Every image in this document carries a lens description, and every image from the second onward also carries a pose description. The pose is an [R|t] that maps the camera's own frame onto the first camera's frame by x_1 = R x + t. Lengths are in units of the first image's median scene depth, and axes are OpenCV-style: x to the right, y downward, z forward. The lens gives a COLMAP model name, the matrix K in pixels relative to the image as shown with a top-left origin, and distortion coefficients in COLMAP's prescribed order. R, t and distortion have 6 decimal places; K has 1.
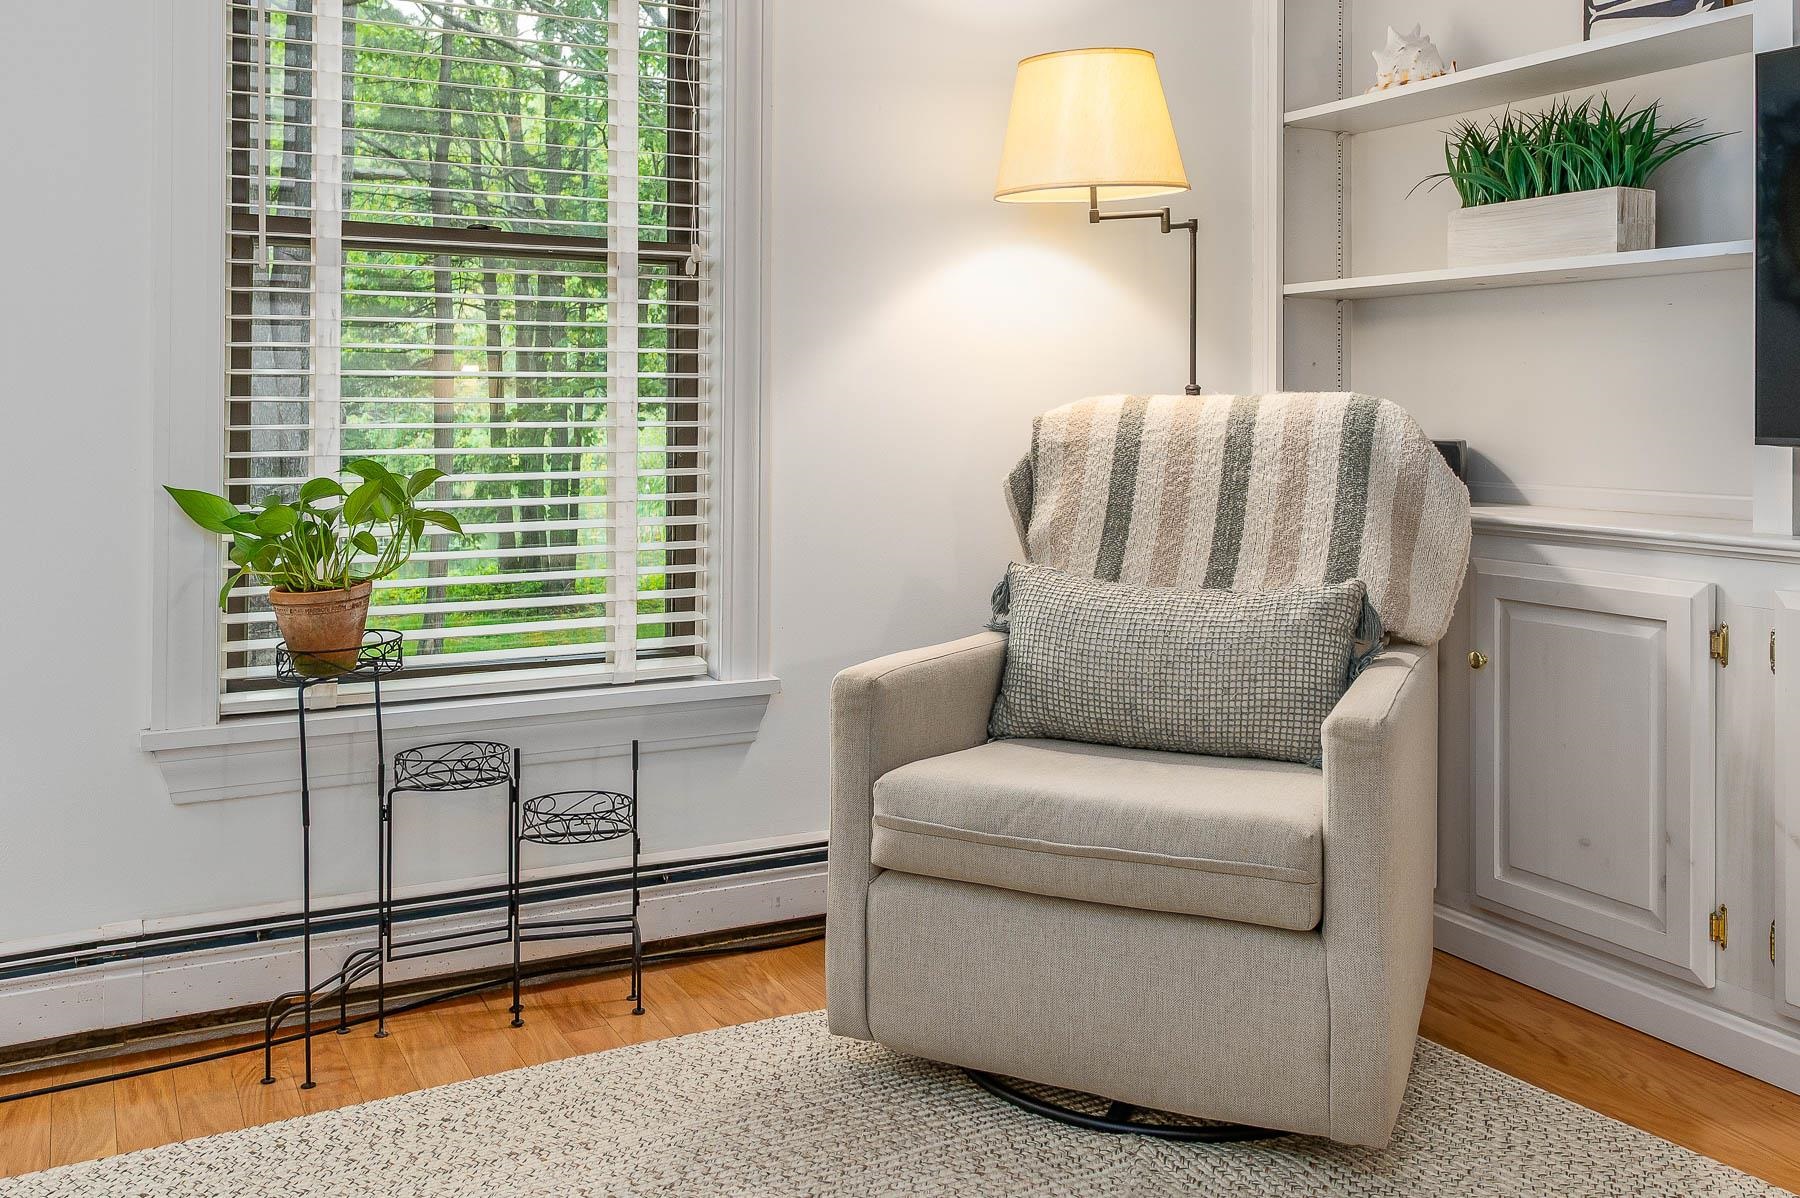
lens RADIAL K [[1547.5, 0, 898.7], [0, 1547.5, 421.9], [0, 0, 1]] dist [-0.000262, 0.005247]
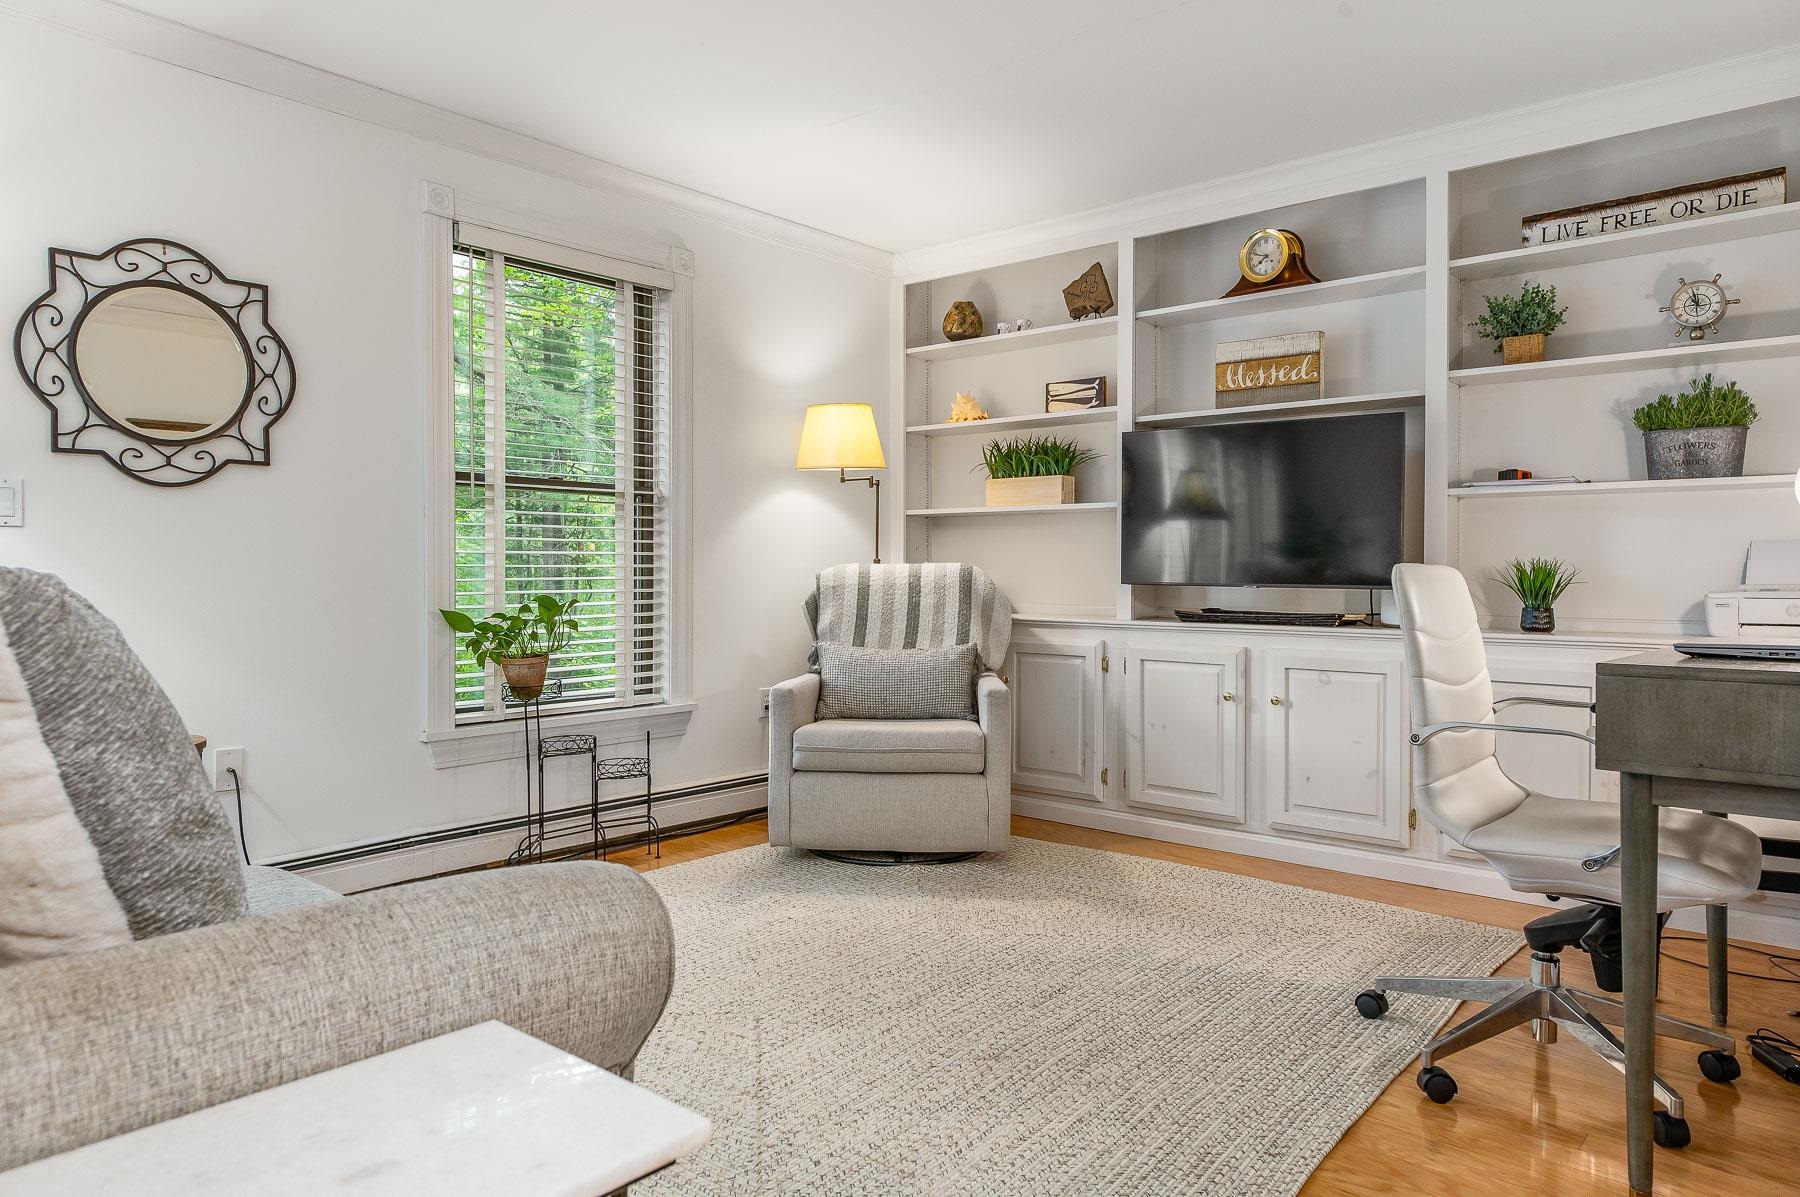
lens RADIAL K [[1136.9, 0, 900.0], [0, 1136.9, 598.5], [0, 0, 1]] dist [0.002037, -0.000410]
pose [[0.927673, -0.009834, 0.373265, -0.418884], [0.003247, 0.999828, 0.018270, 0.002631], [-0.373381, -0.015737, 0.927545, -0.524363]]
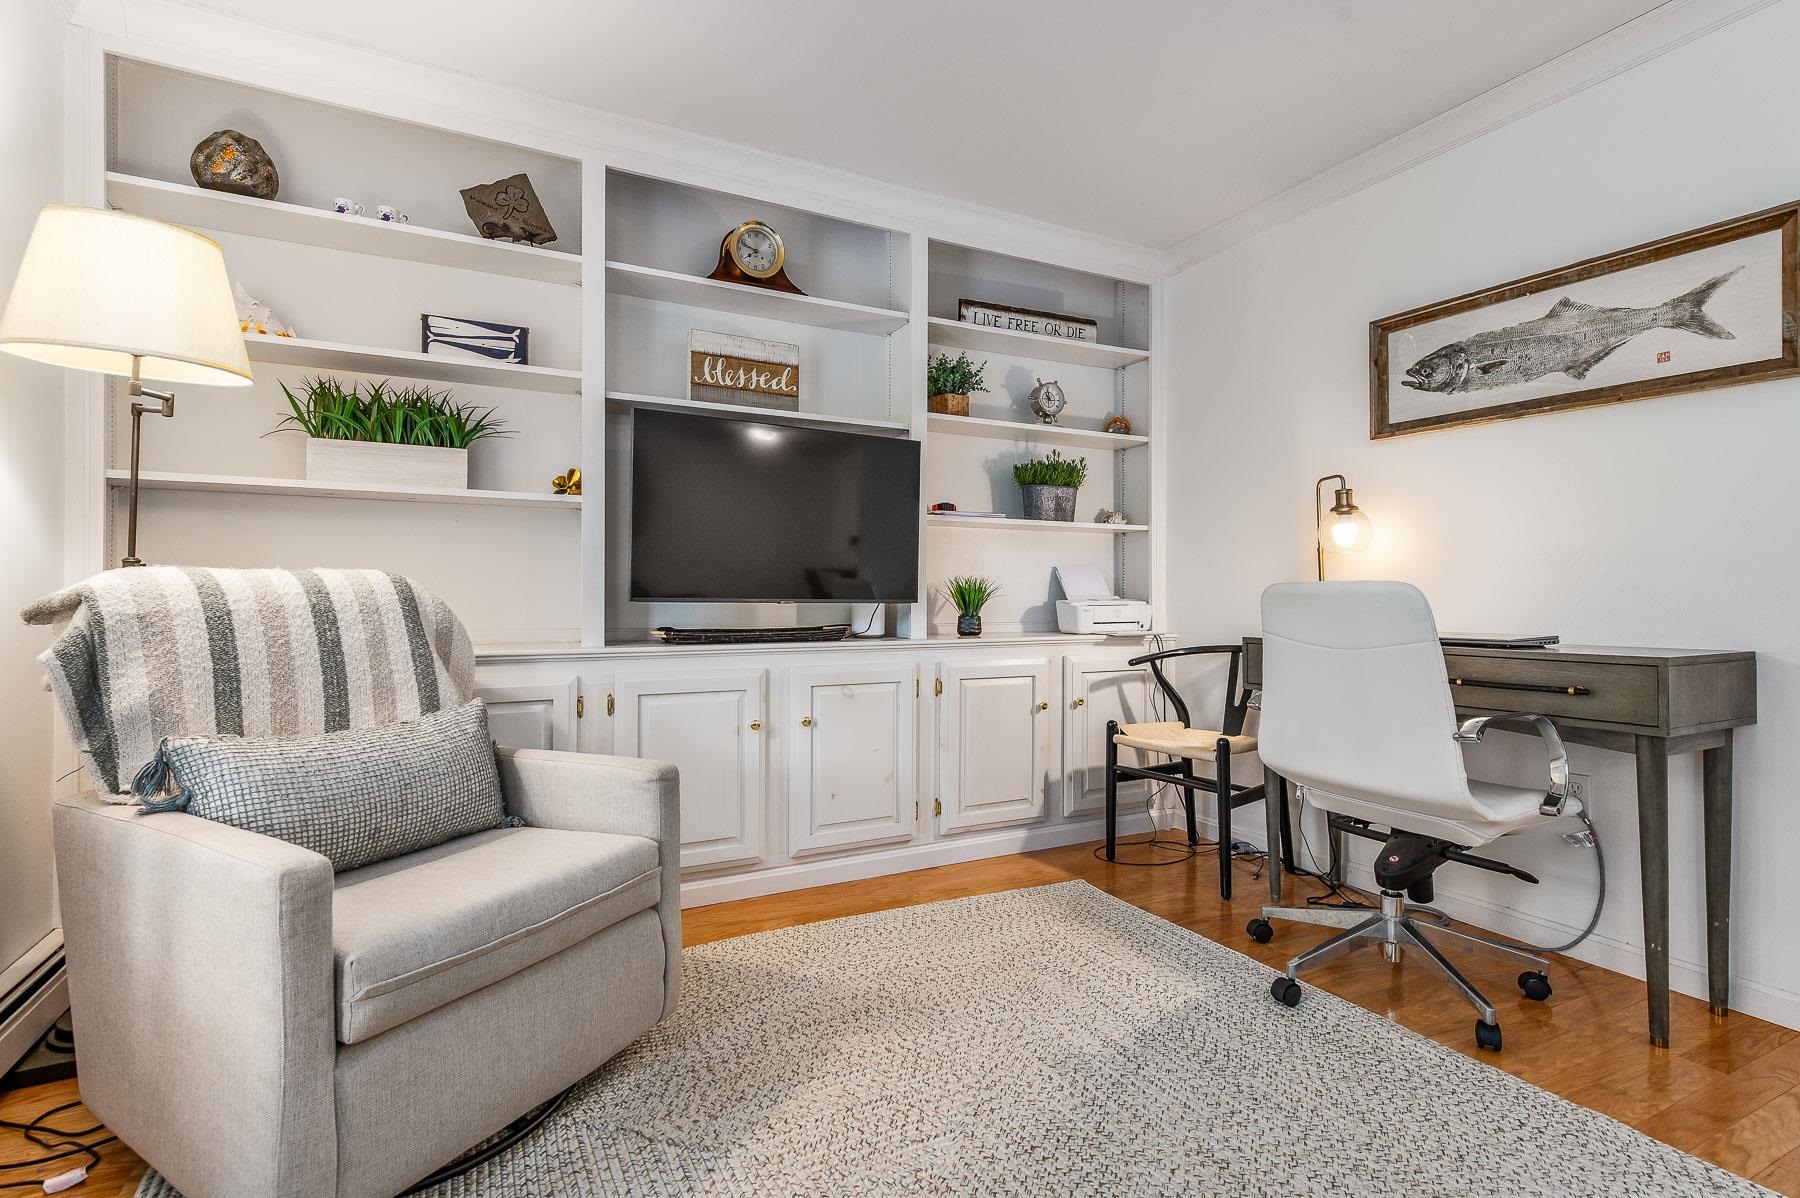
lens RADIAL K [[839.1, 0, 900.0], [0, 839.1, 599.0], [0, 0, 1]] dist [0.018519, -0.014038]
pose [[0.009152, -0.013349, 0.999869, -0.453318], [0.003712, 0.999904, 0.013315, -0.001554], [-0.999951, 0.003590, 0.009201, 0.540111]]
